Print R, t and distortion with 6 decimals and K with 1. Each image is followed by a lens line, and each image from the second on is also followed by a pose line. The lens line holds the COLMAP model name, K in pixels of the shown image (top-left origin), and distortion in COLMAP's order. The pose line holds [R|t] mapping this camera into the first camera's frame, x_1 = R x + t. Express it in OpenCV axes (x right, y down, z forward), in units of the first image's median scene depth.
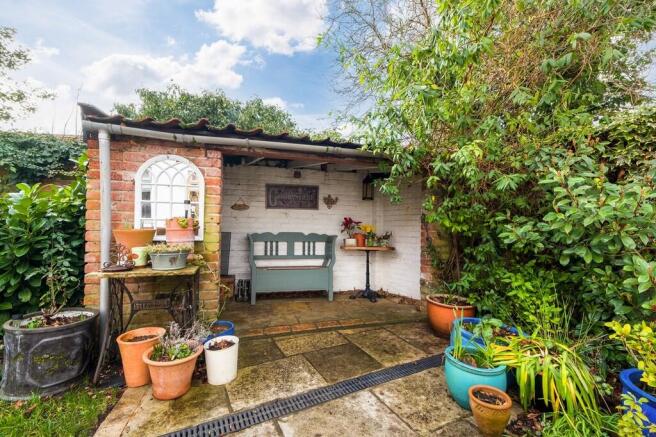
lens RADIAL K [[280.9, 0, 327.3], [0, 280.9, 220.7], [0, 0, 1]] dist [-0.000541, -0.000035]
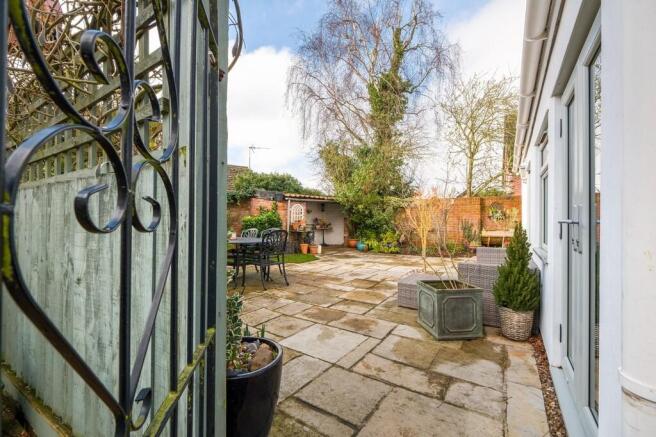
lens RADIAL K [[280.9, 0, 328.2], [0, 280.9, 217.7], [0, 0, 1]] dist [-0.000541, -0.000035]
pose [[0.891990, -0.006470, 0.452009, -2.061602], [0.005639, 0.999979, 0.003186, -0.042087], [-0.452021, -0.000293, 0.892007, -2.911526]]
